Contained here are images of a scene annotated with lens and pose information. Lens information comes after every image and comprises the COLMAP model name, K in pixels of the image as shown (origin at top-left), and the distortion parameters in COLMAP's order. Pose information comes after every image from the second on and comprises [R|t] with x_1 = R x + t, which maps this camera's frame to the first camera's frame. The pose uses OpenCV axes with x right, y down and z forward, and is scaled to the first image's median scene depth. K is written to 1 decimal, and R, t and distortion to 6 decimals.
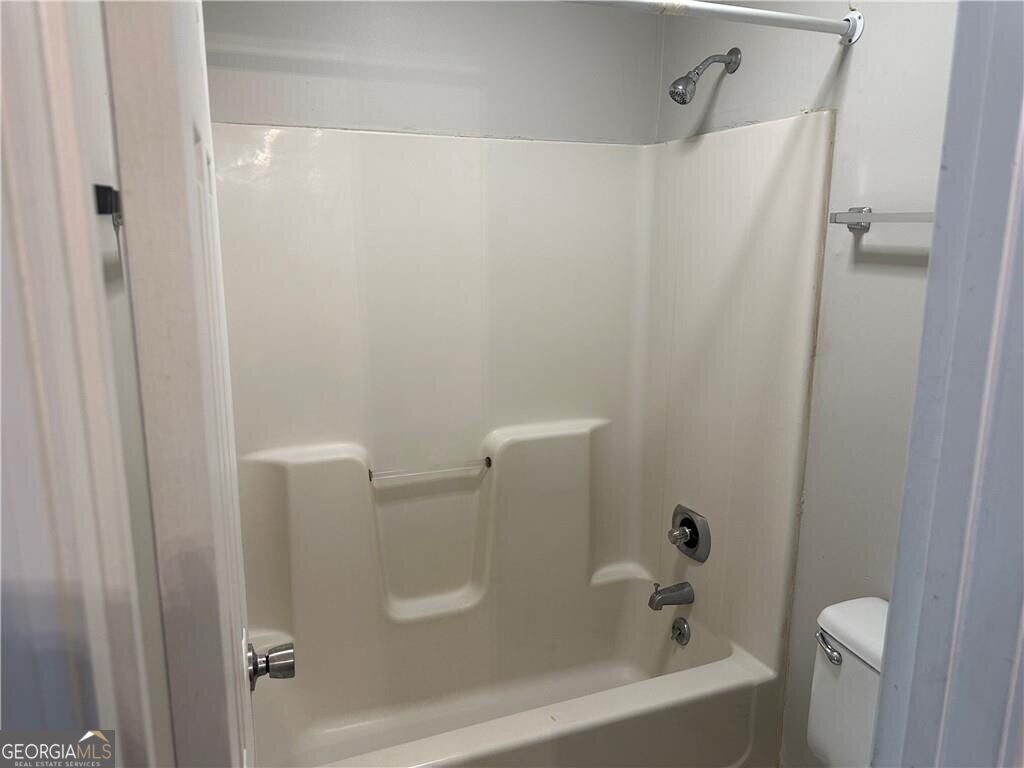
lens RADIAL K [[726.8, 0, 527.3], [0, 726.8, 378.6], [0, 0, 1]] dist [0.215361, -0.419292]
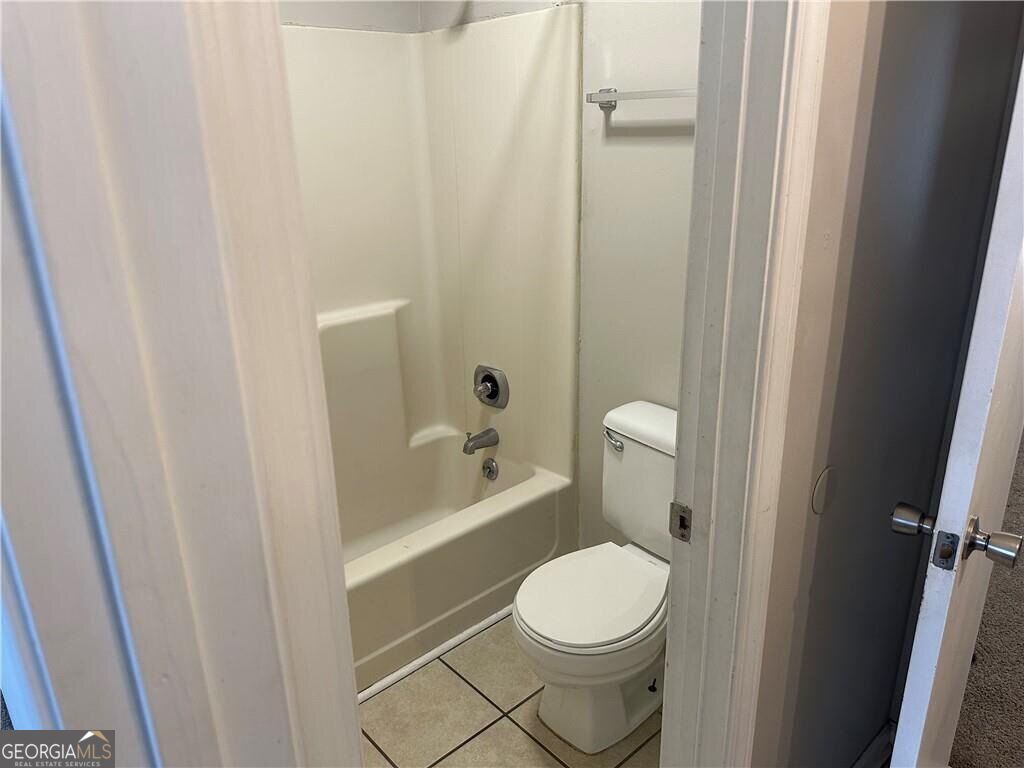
lens RADIAL K [[718.1, 0, 516.5], [0, 718.1, 379.8], [0, 0, 1]] dist [0.107682, -0.147992]
pose [[0.943684, -0.143006, 0.298343, -0.085027], [0.101760, 0.983504, 0.149551, 0.033080], [-0.314809, -0.110770, 0.942669, -0.094027]]
